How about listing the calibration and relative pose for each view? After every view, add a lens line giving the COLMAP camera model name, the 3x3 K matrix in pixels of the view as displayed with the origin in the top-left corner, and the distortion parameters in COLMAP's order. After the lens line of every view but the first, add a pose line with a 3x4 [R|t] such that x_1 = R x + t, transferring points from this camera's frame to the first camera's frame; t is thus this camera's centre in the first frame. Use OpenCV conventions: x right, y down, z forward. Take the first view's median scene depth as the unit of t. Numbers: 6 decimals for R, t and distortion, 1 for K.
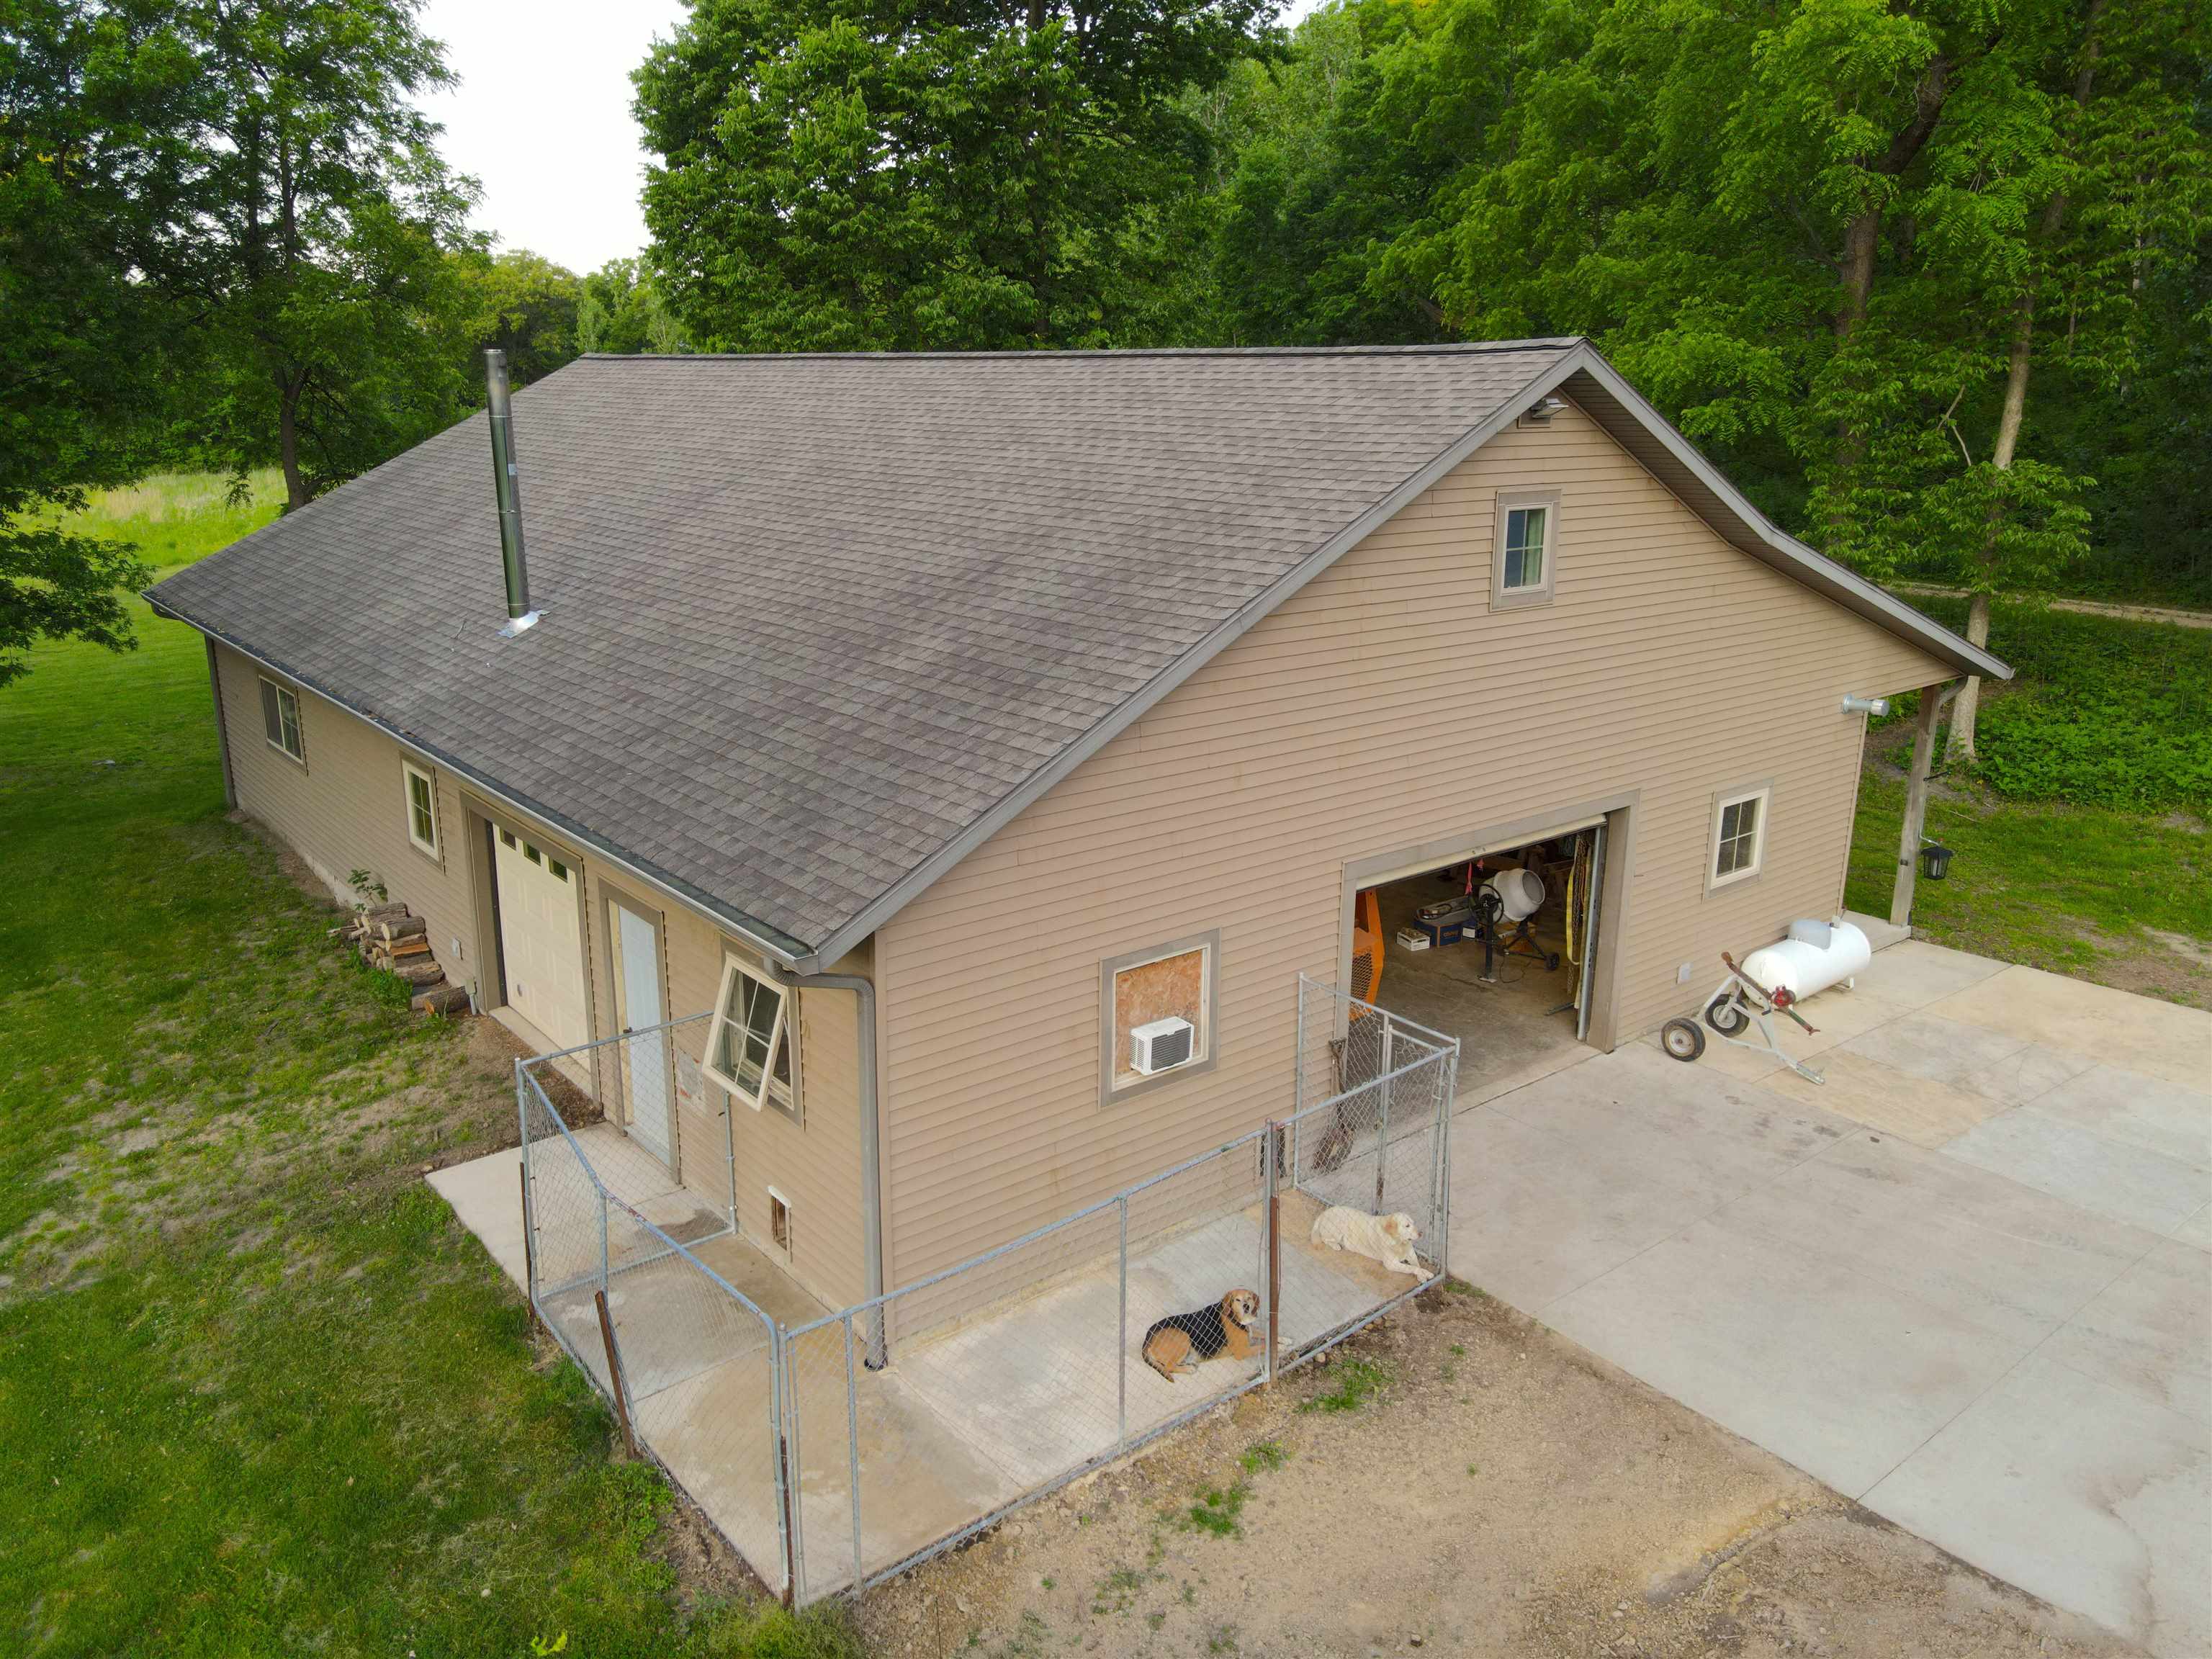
lens RADIAL K [[1615.6, 0, 1100.9], [0, 1615.6, 817.0], [0, 0, 1]] dist [0.012712, 0.007556]
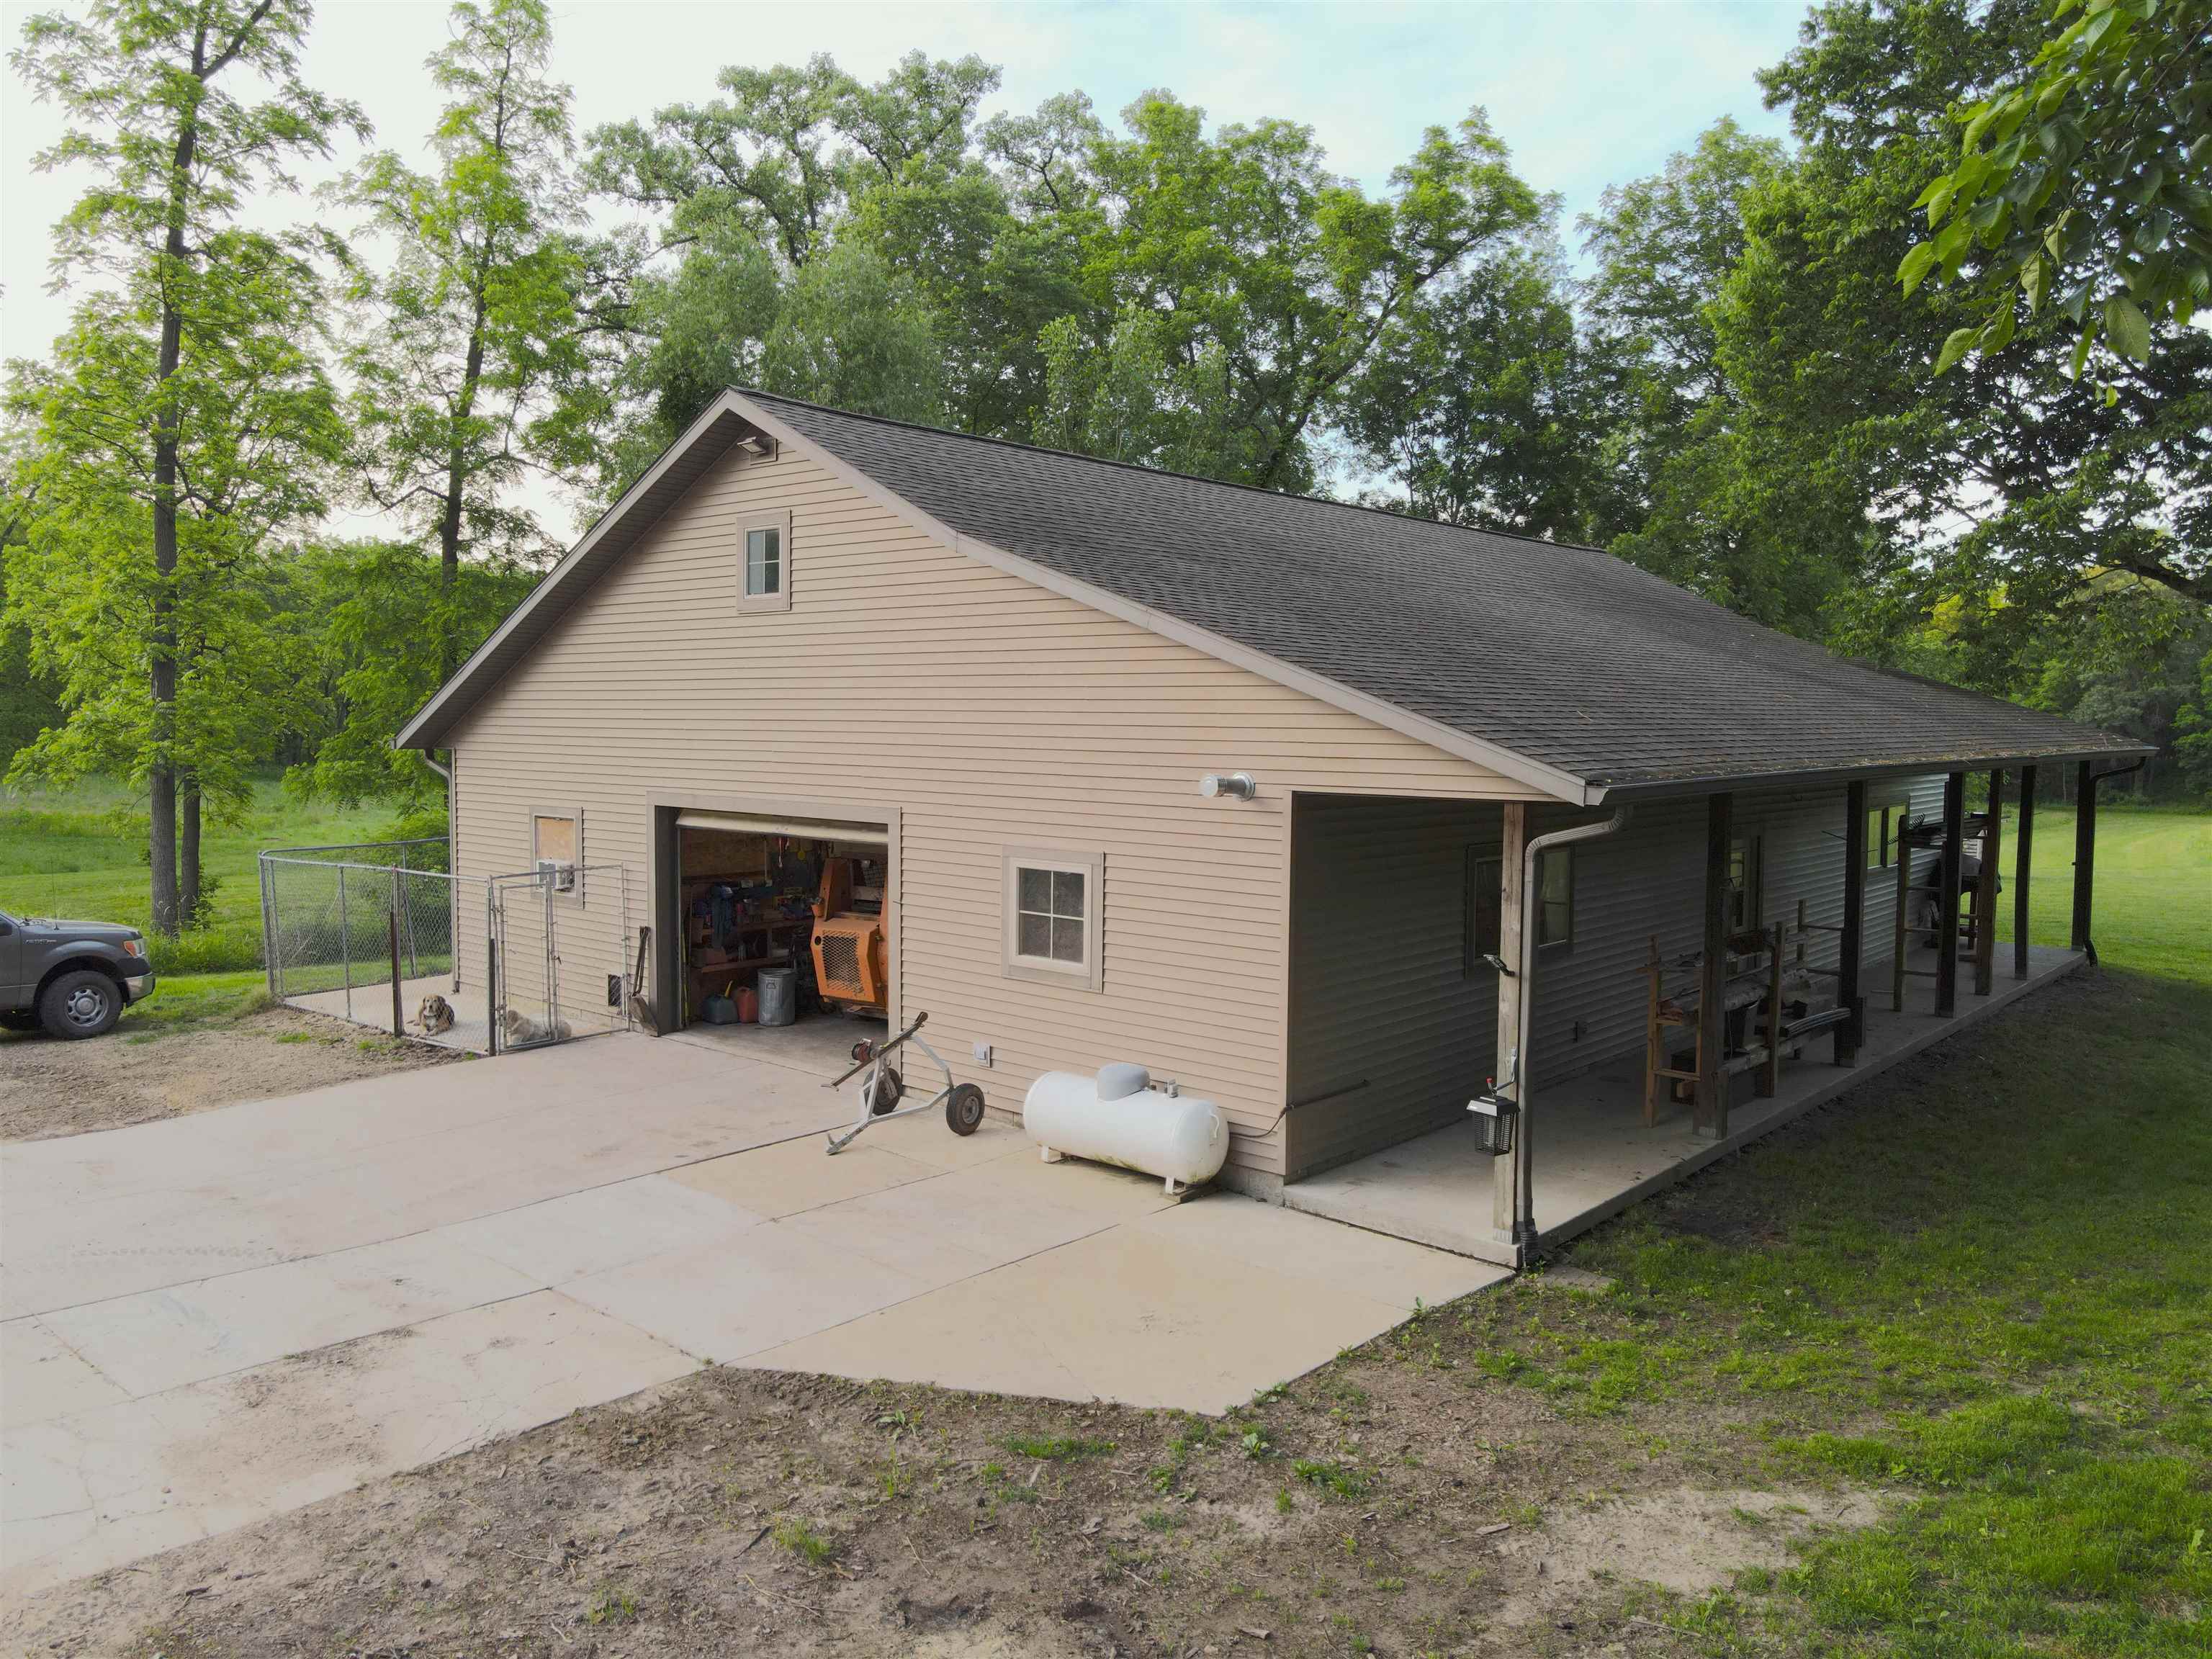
lens RADIAL K [[1615.6, 0, 1100.9], [0, 1615.6, 817.0], [0, 0, 1]] dist [0.012712, 0.007556]
pose [[0.164544, 0.054149, -0.984882, 1.209604], [-0.262378, 0.964921, 0.009216, -0.049857], [0.950833, 0.256895, 0.172979, 0.877111]]
